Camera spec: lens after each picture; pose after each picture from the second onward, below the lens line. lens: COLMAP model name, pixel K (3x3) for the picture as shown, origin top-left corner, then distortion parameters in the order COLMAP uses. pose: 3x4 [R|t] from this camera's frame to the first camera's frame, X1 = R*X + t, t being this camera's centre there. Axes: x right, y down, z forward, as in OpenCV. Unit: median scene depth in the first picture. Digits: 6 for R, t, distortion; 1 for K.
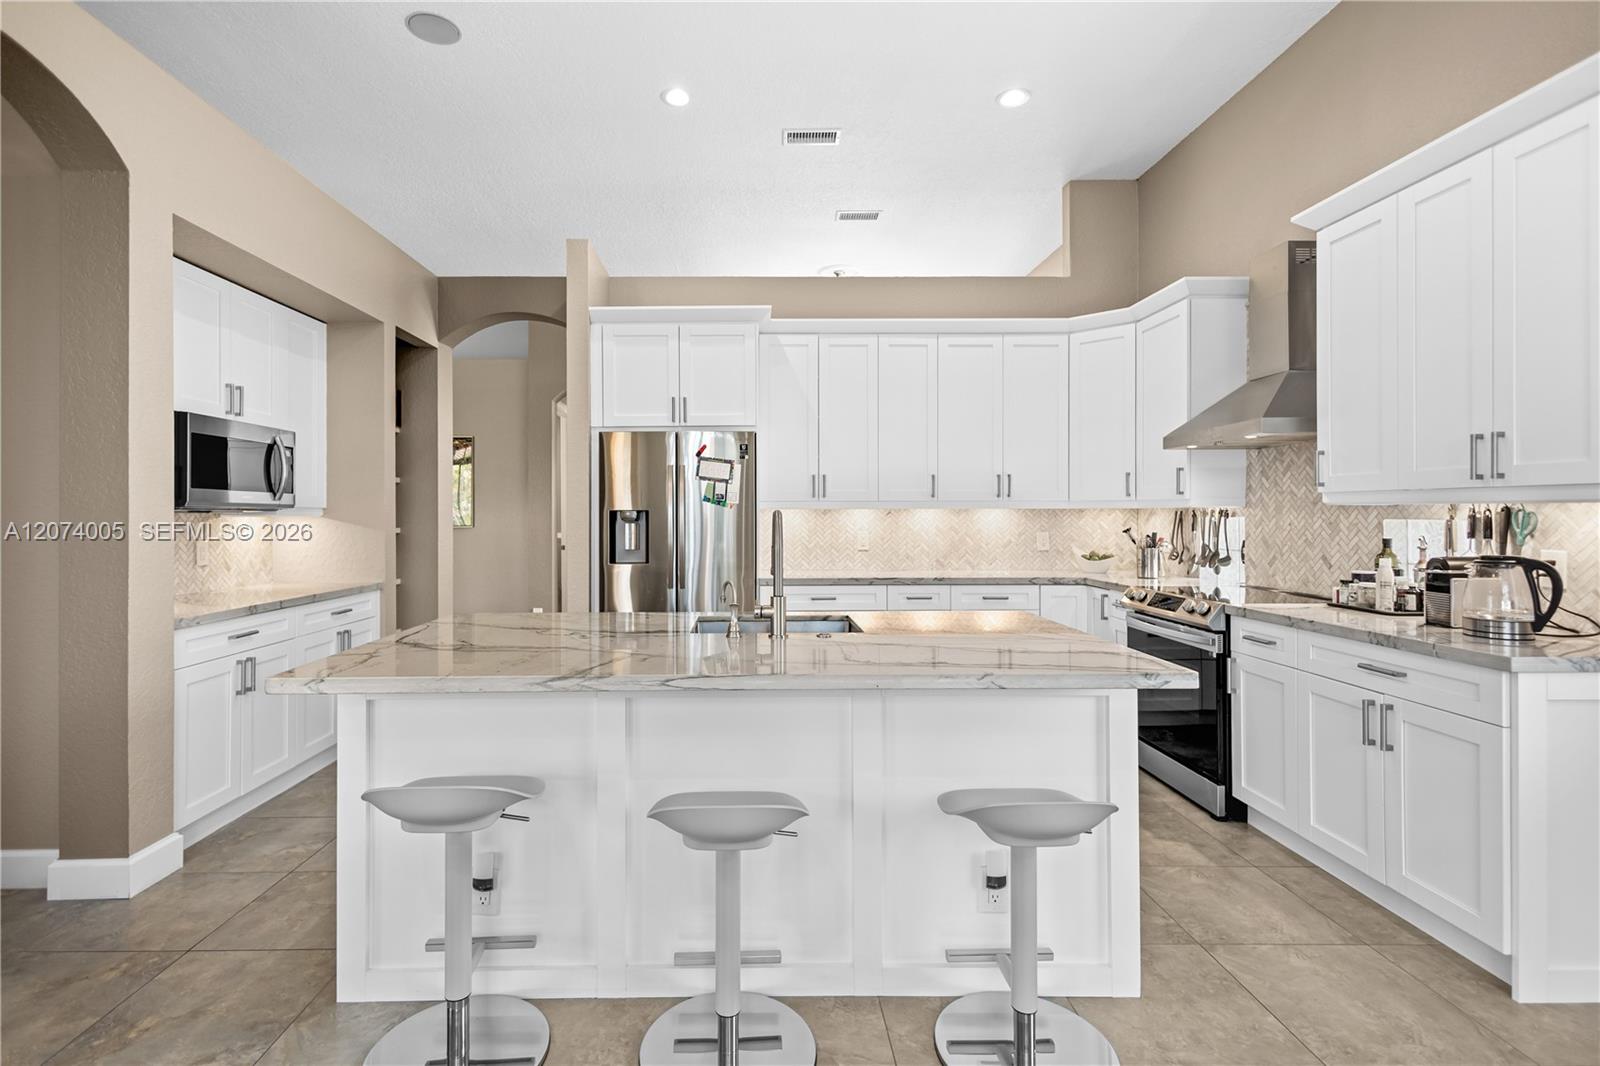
lens RADIAL K [[746.2, 0, 800.0], [0, 746.2, 533.0], [0, 0, 1]] dist [0.000805, 0.000087]
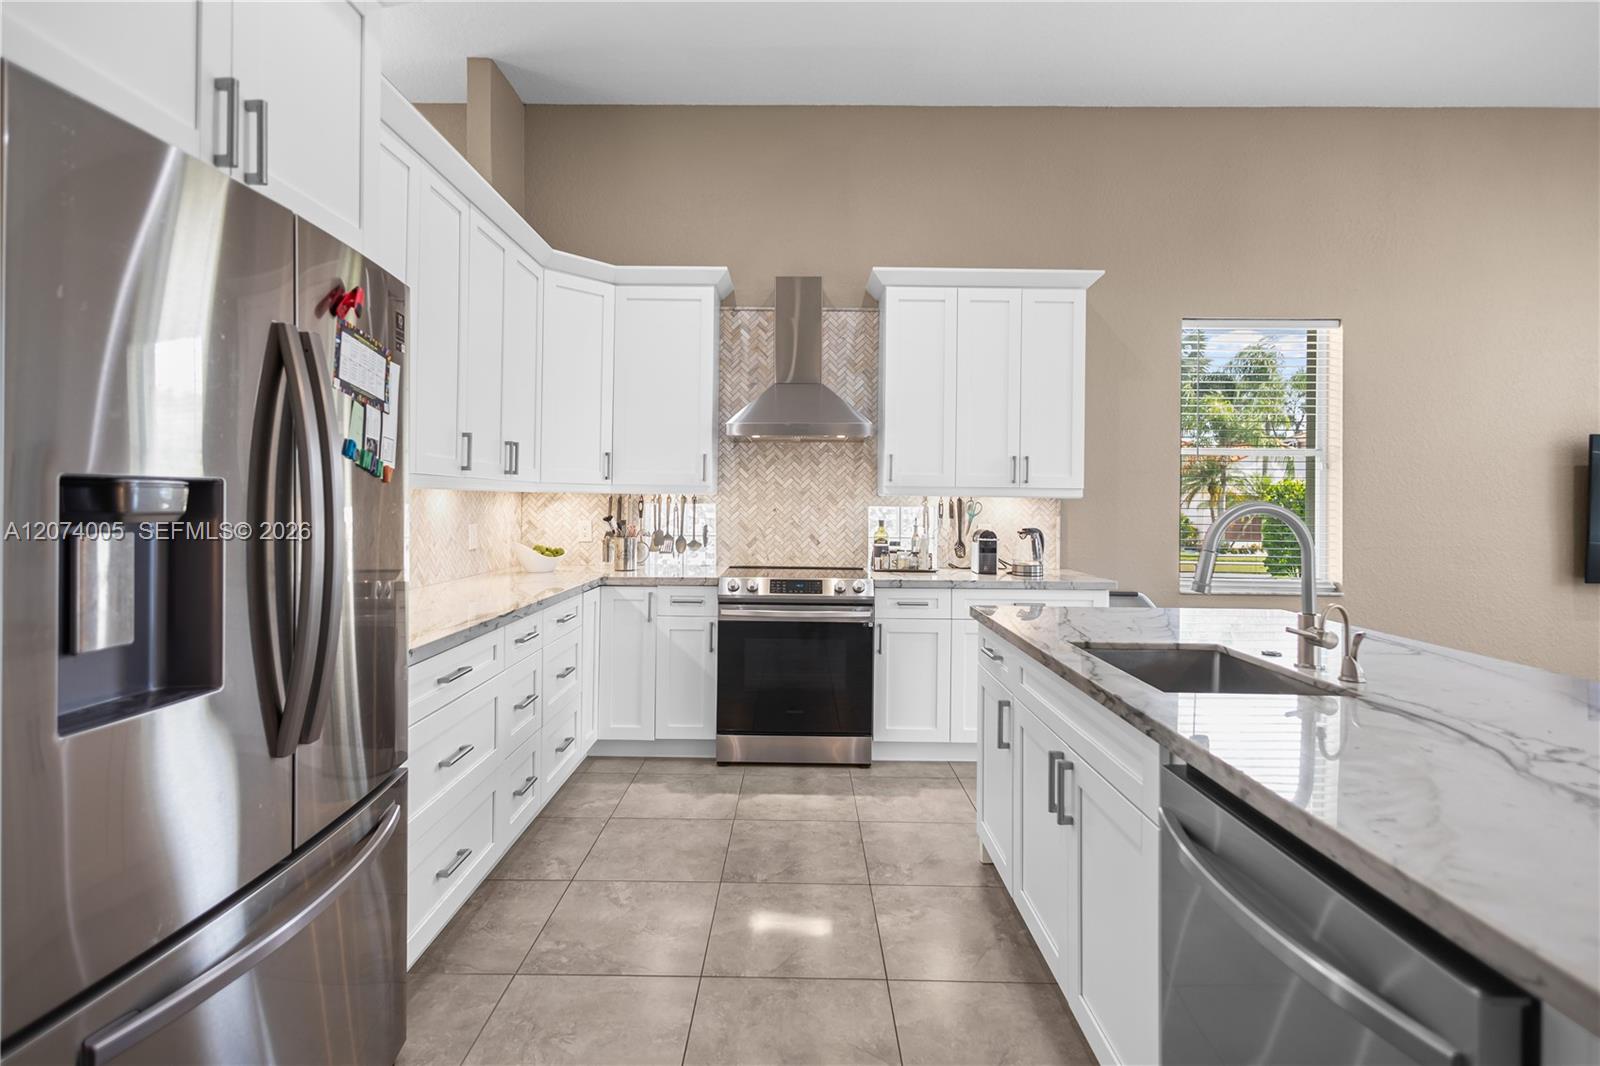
lens RADIAL K [[745.4, 0, 795.5], [0, 745.4, 503.0], [0, 0, 1]] dist [0.000628, 0.000016]
pose [[0.076448, 0.001548, 0.997072, -0.497254], [0.017975, 0.999834, -0.002930, -0.018157], [-0.996912, 0.018146, 0.076407, 0.851556]]
